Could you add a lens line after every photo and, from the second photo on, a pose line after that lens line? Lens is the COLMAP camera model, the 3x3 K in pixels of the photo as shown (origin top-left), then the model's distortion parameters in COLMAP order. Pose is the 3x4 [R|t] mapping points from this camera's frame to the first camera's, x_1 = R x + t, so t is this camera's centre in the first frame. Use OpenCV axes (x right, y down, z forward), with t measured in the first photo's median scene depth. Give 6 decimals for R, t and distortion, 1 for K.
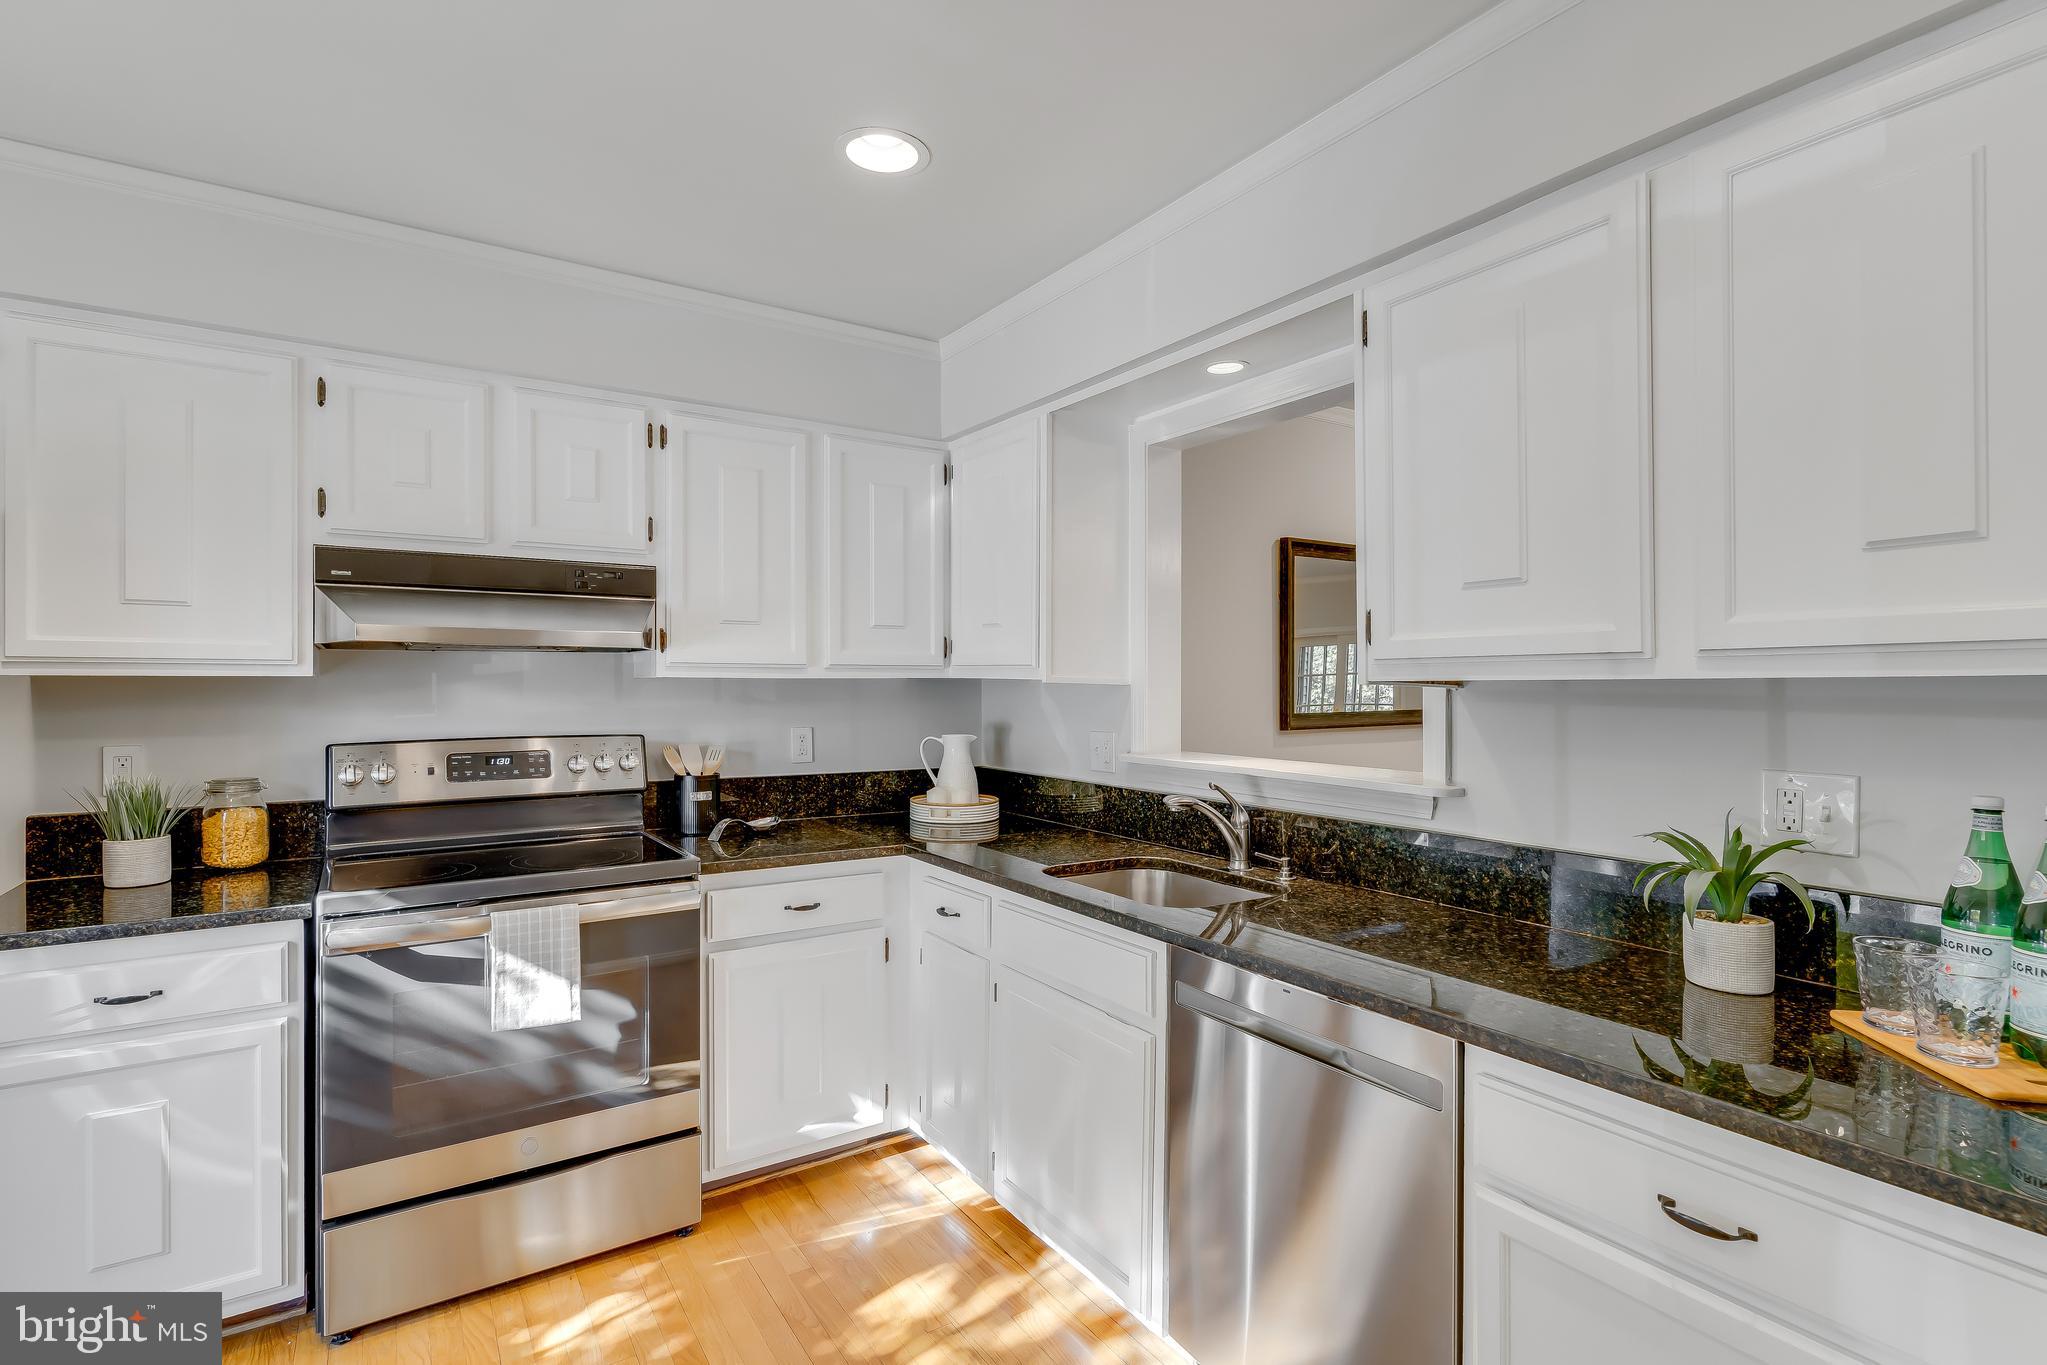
lens RADIAL K [[979.6, 0, 1027.1], [0, 979.6, 686.1], [0, 0, 1]] dist [0.001069, 0.001749]
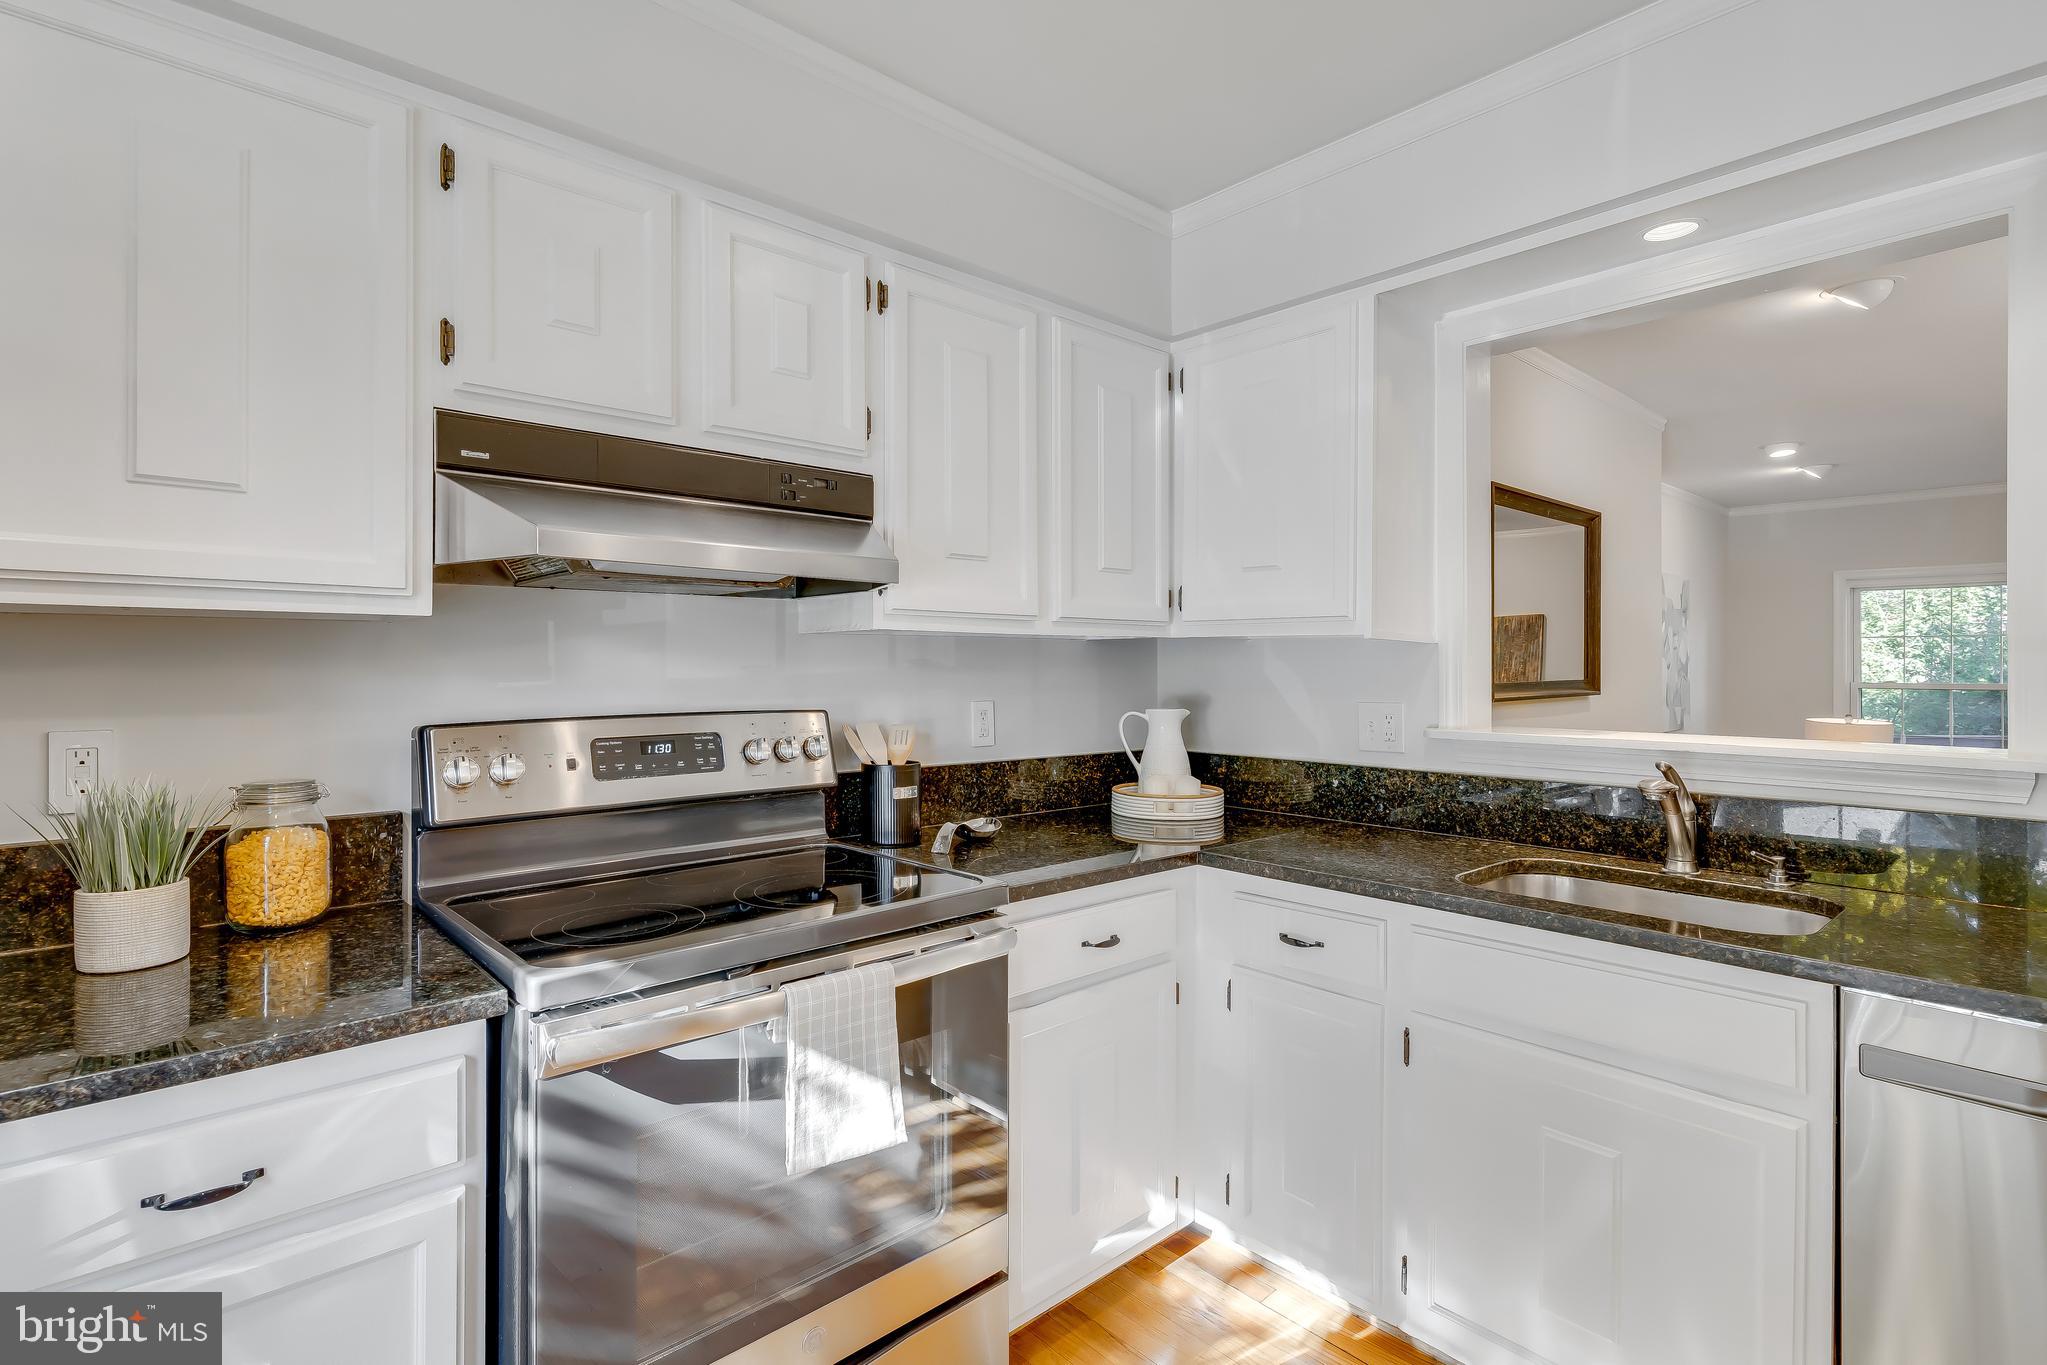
lens RADIAL K [[979.6, 0, 1021.8], [0, 979.6, 662.1], [0, 0, 1]] dist [0.001069, 0.001749]
pose [[0.988366, -0.000729, 0.152093, -0.421729], [0.002190, 0.999953, -0.009436, 0.024839], [-0.152079, 0.009659, 0.988321, 0.301052]]
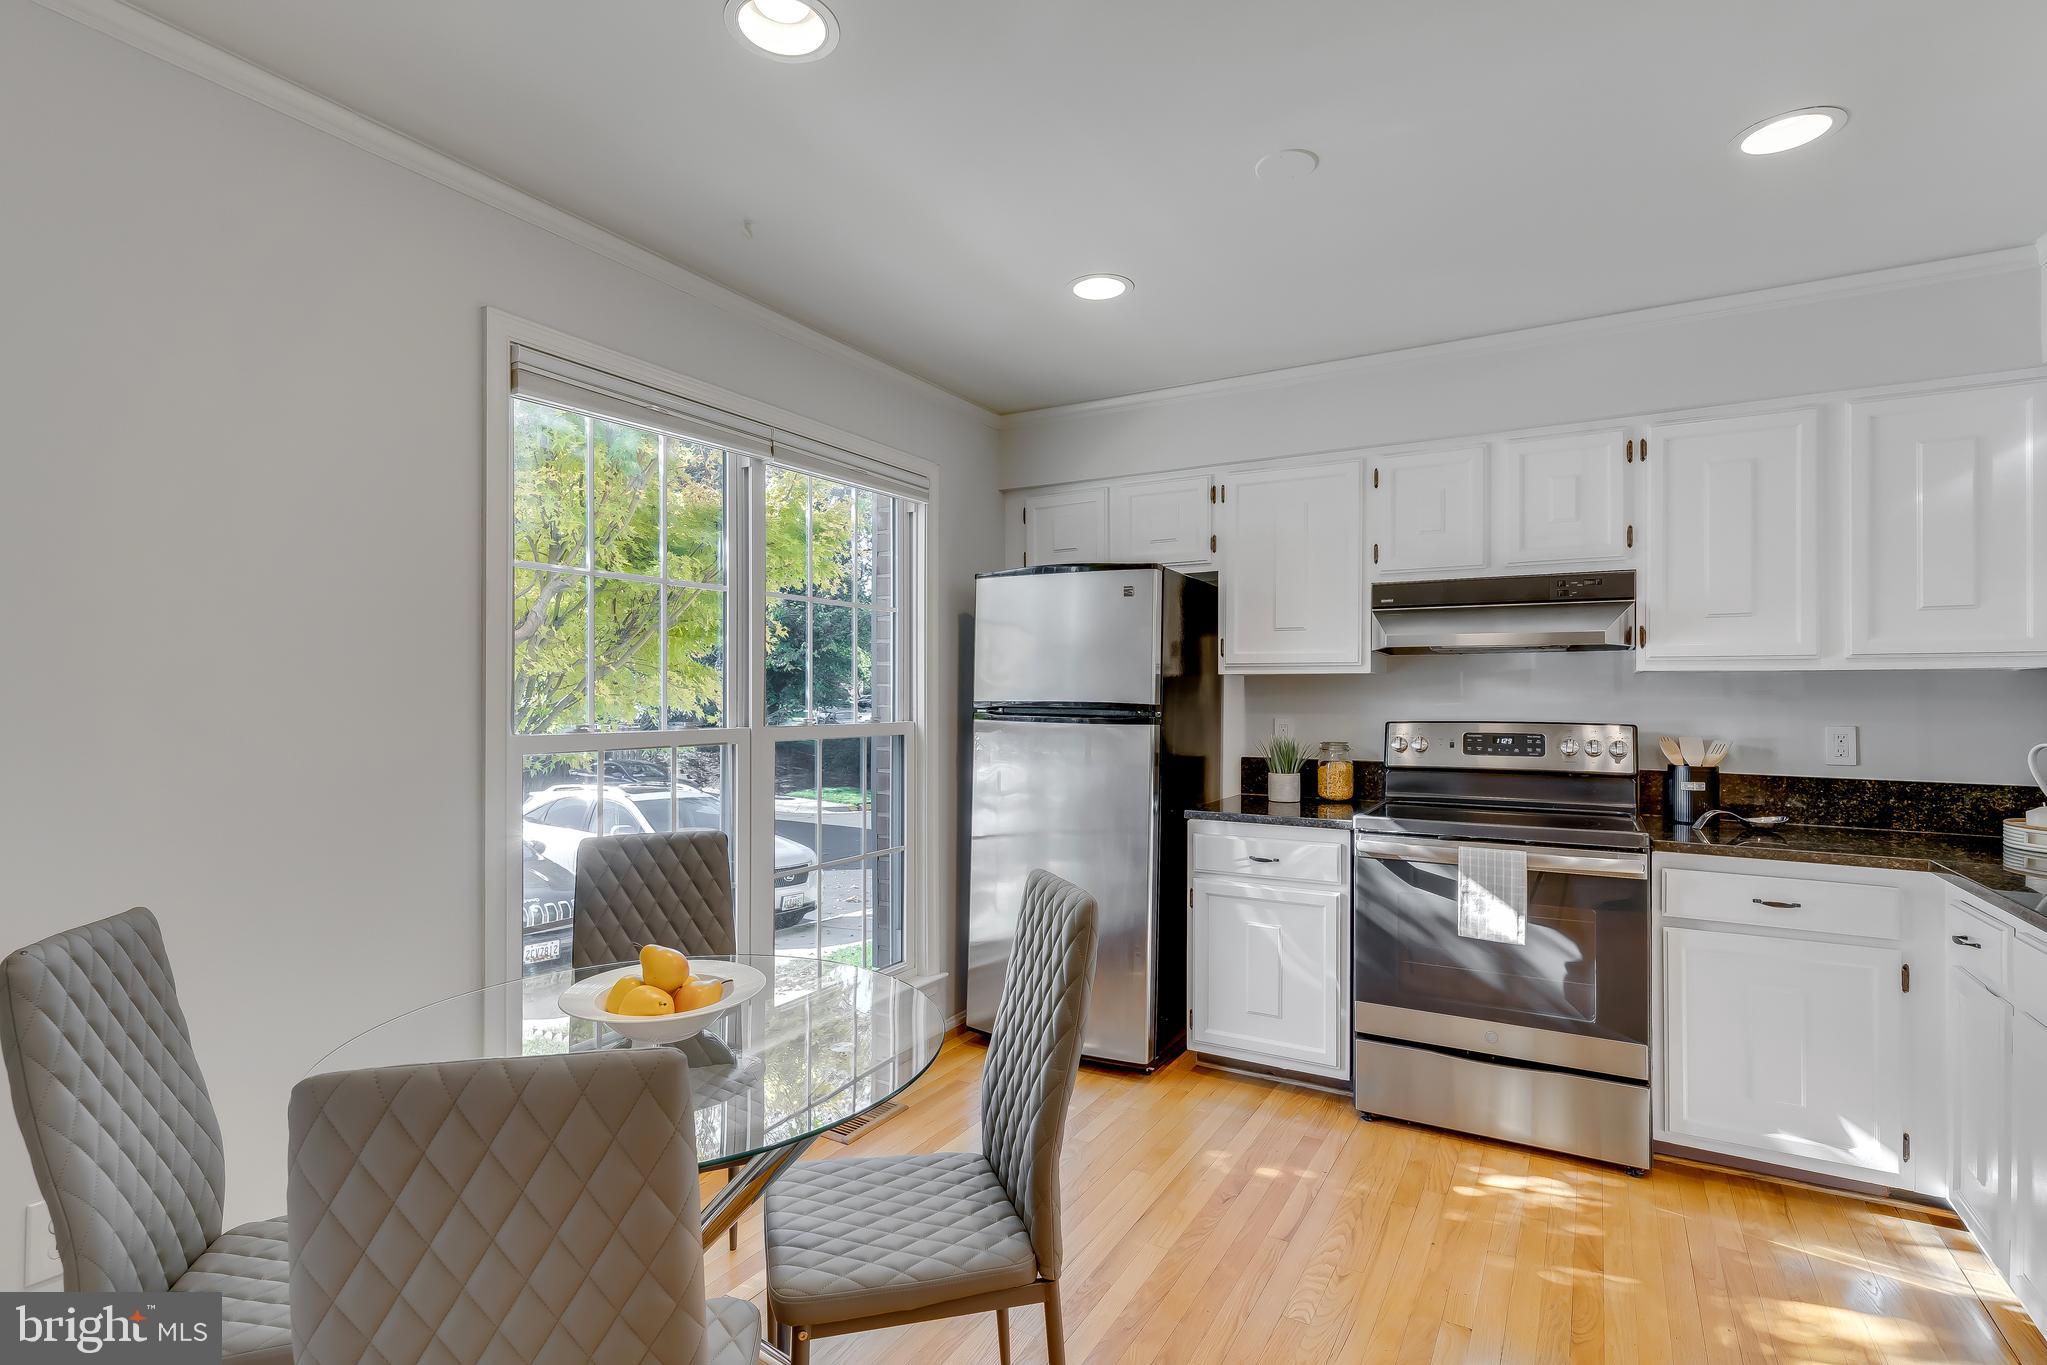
lens RADIAL K [[979.6, 0, 1015.0], [0, 979.6, 691.8], [0, 0, 1]] dist [0.001069, 0.001749]
pose [[0.440339, -0.001571, -0.897830, 0.330401], [-0.007476, 0.999957, -0.005417, 0.028080], [0.897800, 0.009097, 0.440309, -0.113683]]
